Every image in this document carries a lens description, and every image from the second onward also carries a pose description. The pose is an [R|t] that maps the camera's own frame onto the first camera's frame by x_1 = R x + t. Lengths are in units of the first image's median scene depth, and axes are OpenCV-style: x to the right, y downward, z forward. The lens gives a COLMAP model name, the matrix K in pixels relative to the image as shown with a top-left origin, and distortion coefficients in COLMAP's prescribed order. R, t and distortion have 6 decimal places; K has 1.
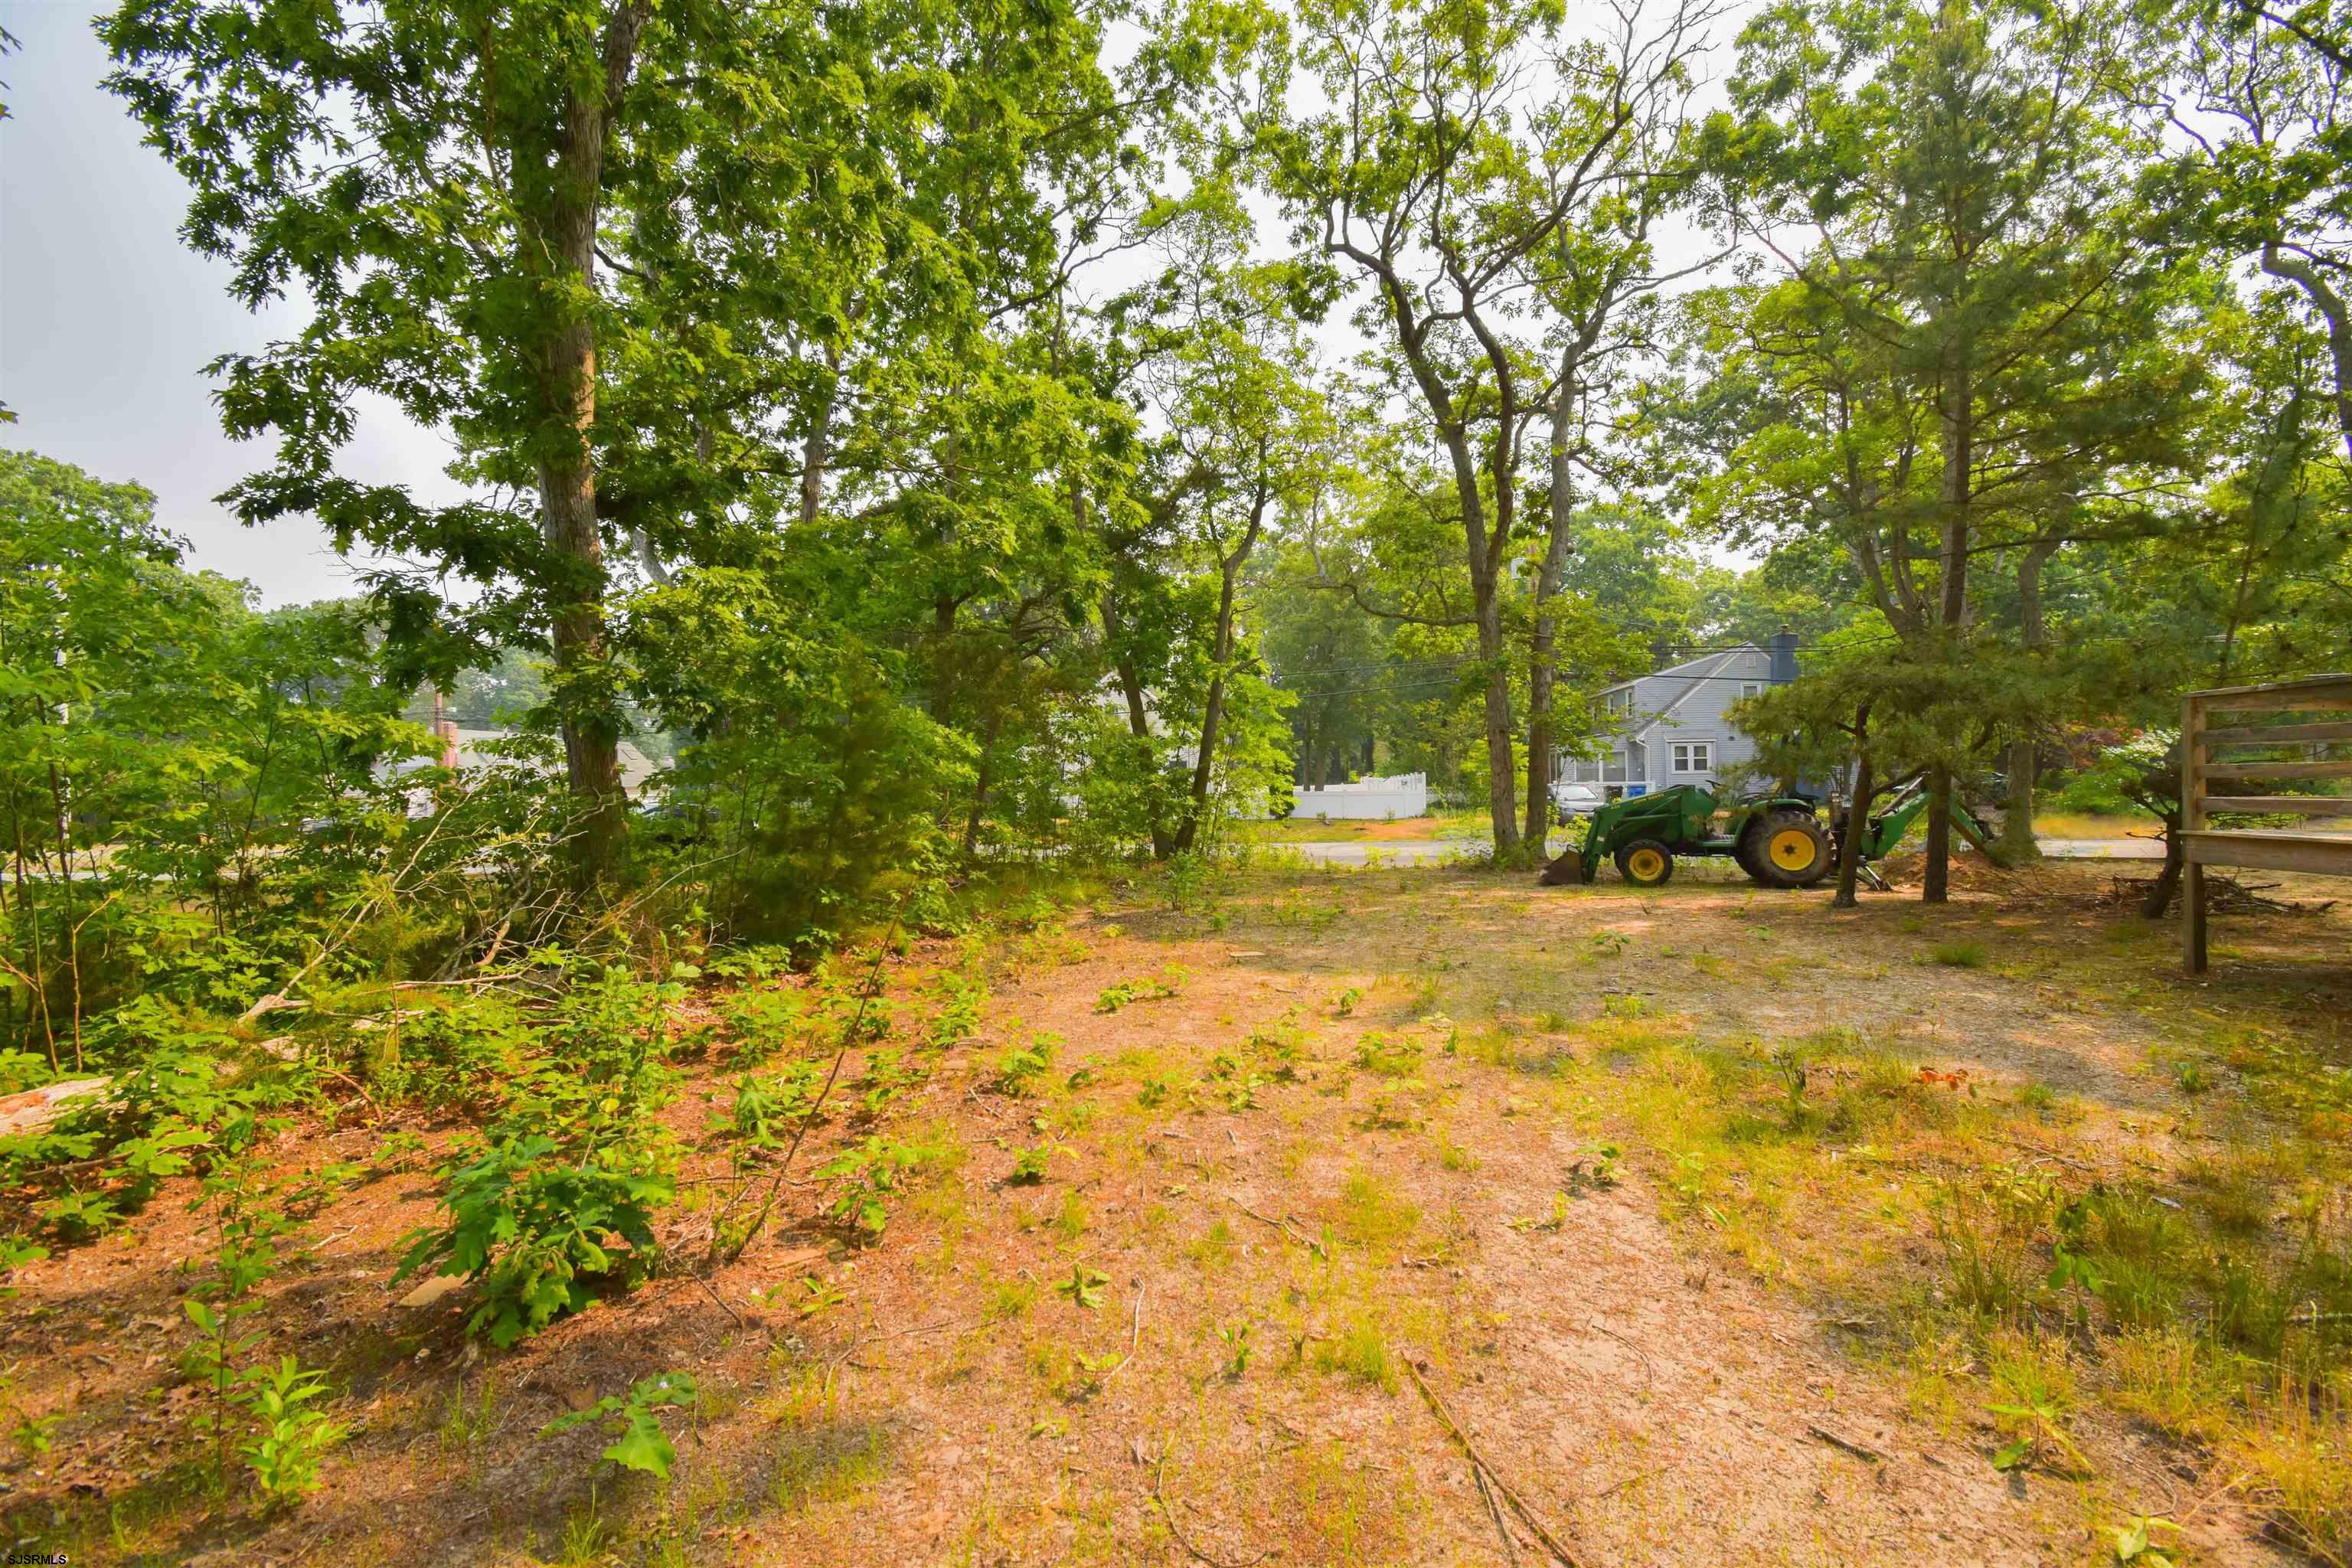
lens RADIAL K [[1033.8, 0, 1179.5], [0, 1033.8, 769.8], [0, 0, 1]] dist [0.023374, -0.027809]
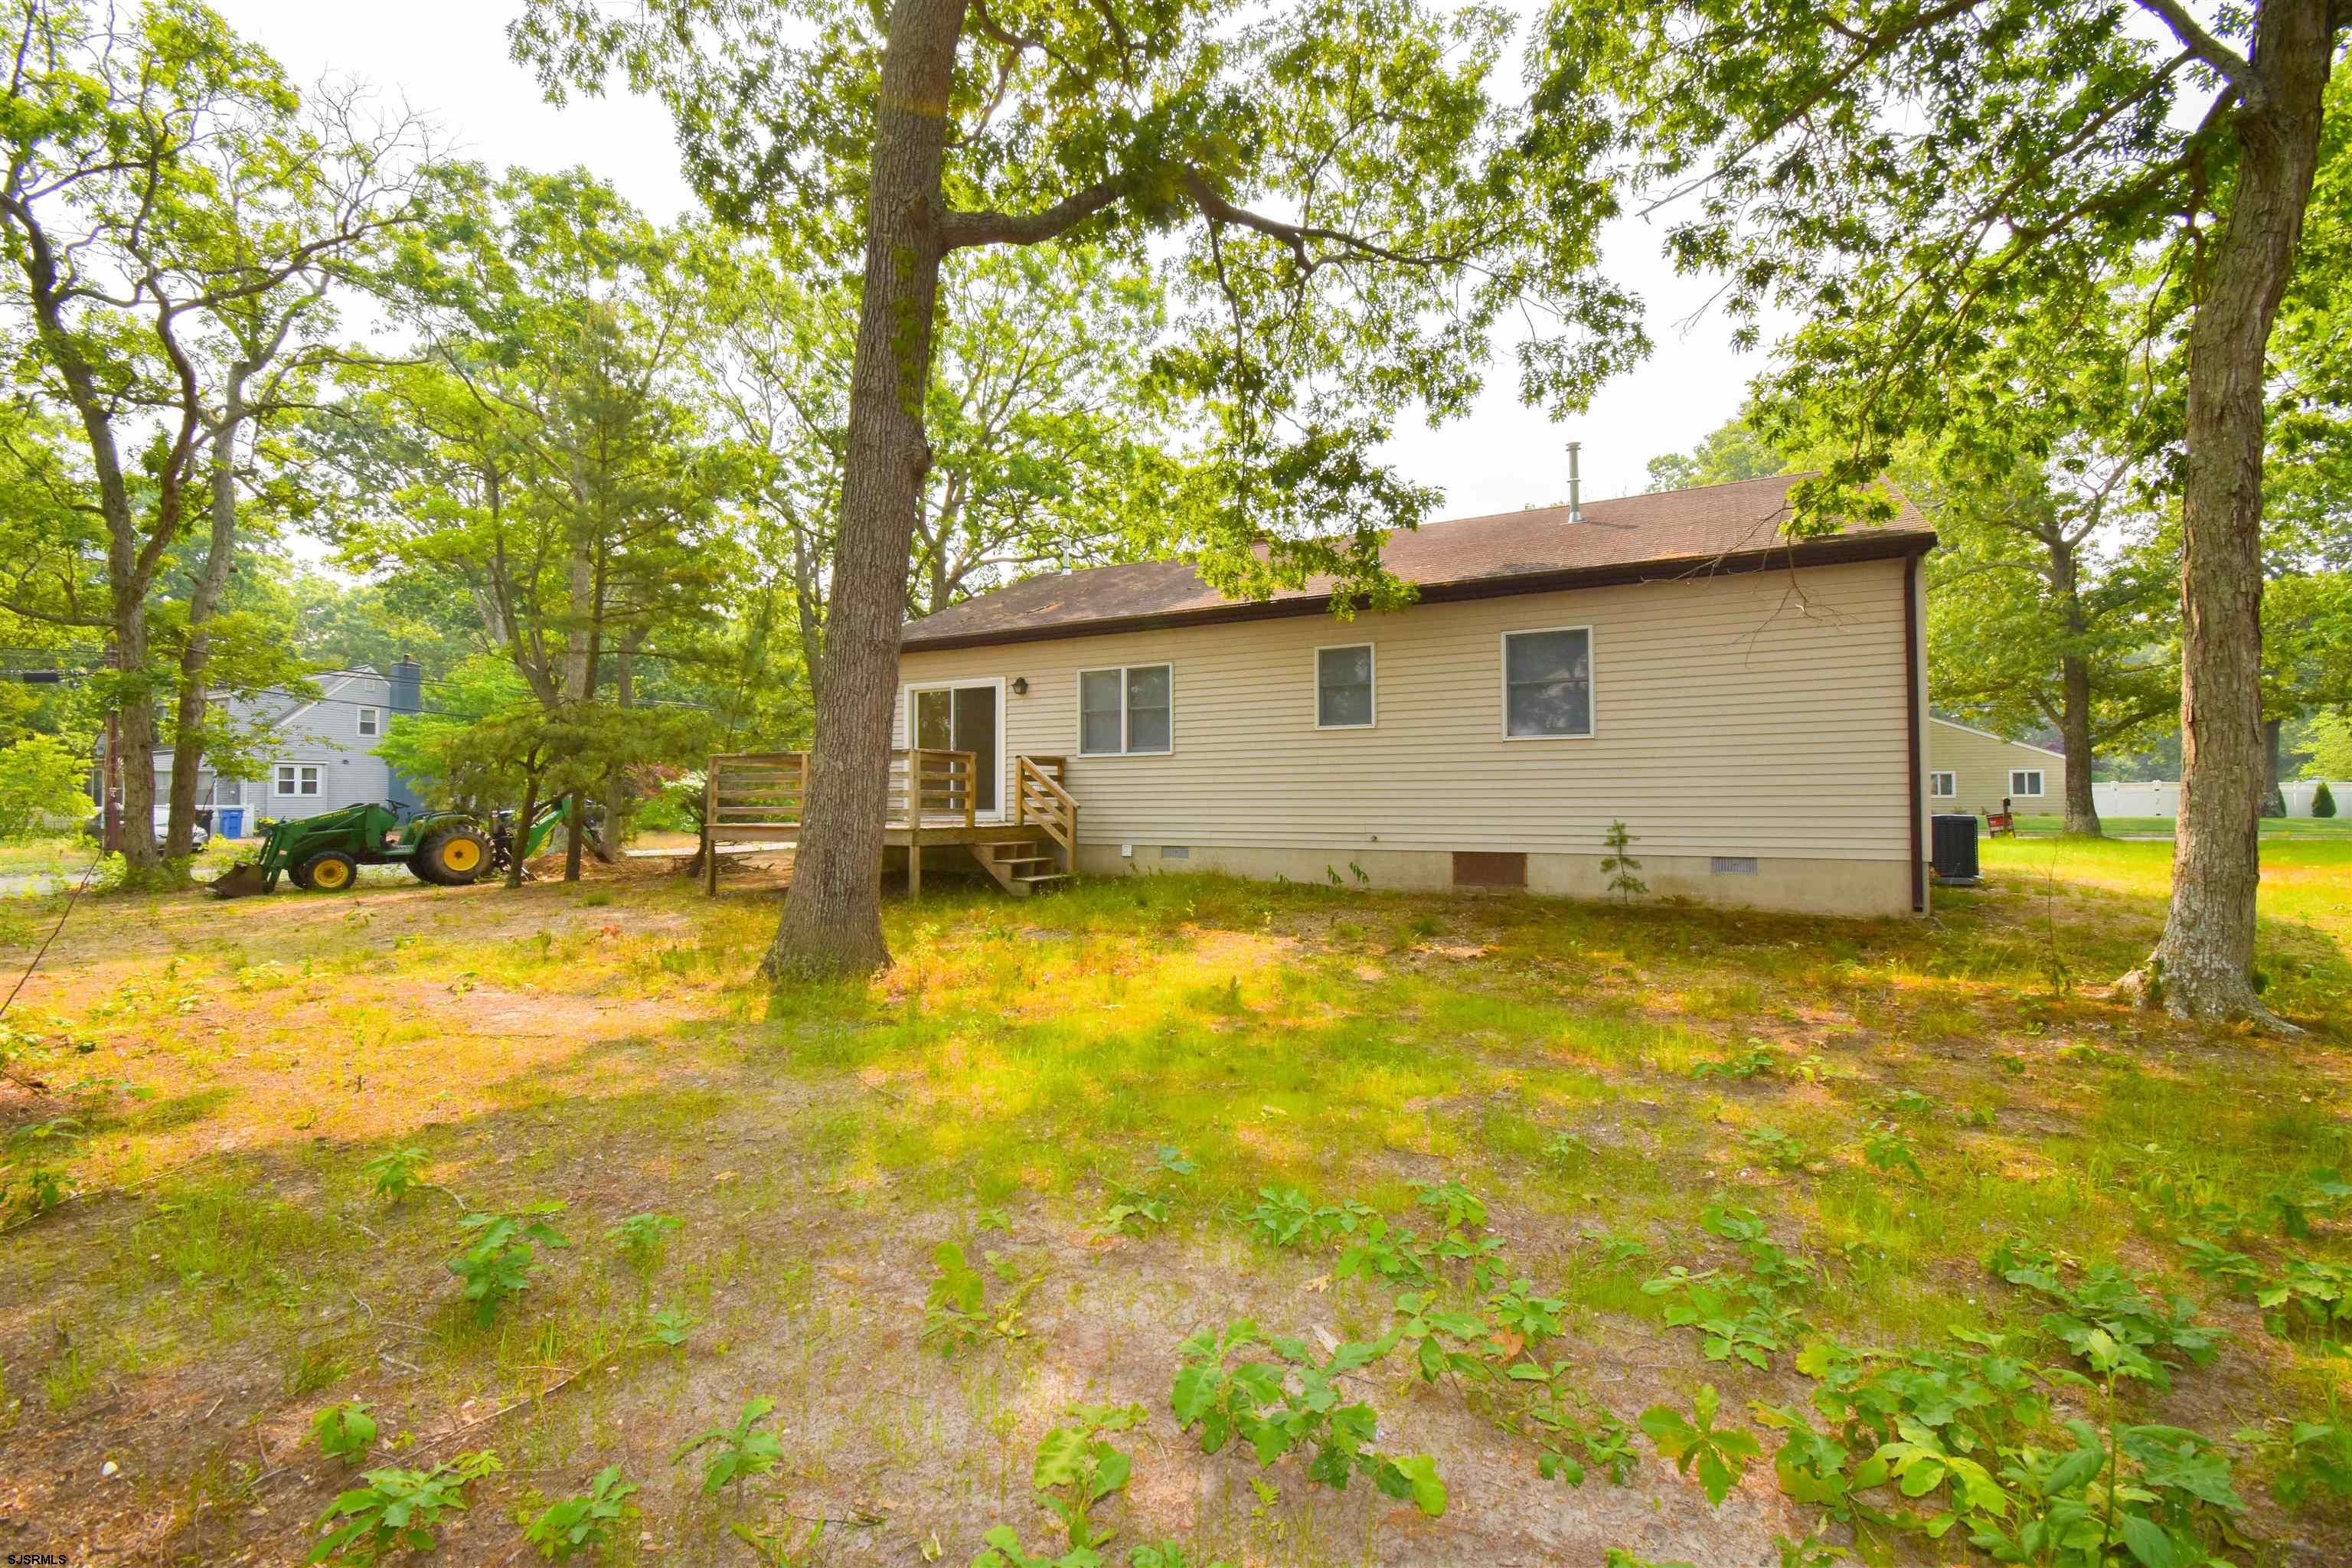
lens RADIAL K [[1033.8, 0, 1179.5], [0, 1033.8, 769.8], [0, 0, 1]] dist [0.023374, -0.027809]
pose [[0.369063, 0.037368, 0.928653, -0.243553], [-0.012341, 0.999300, -0.035307, 0.006237], [-0.929322, 0.001570, 0.369266, -0.258557]]
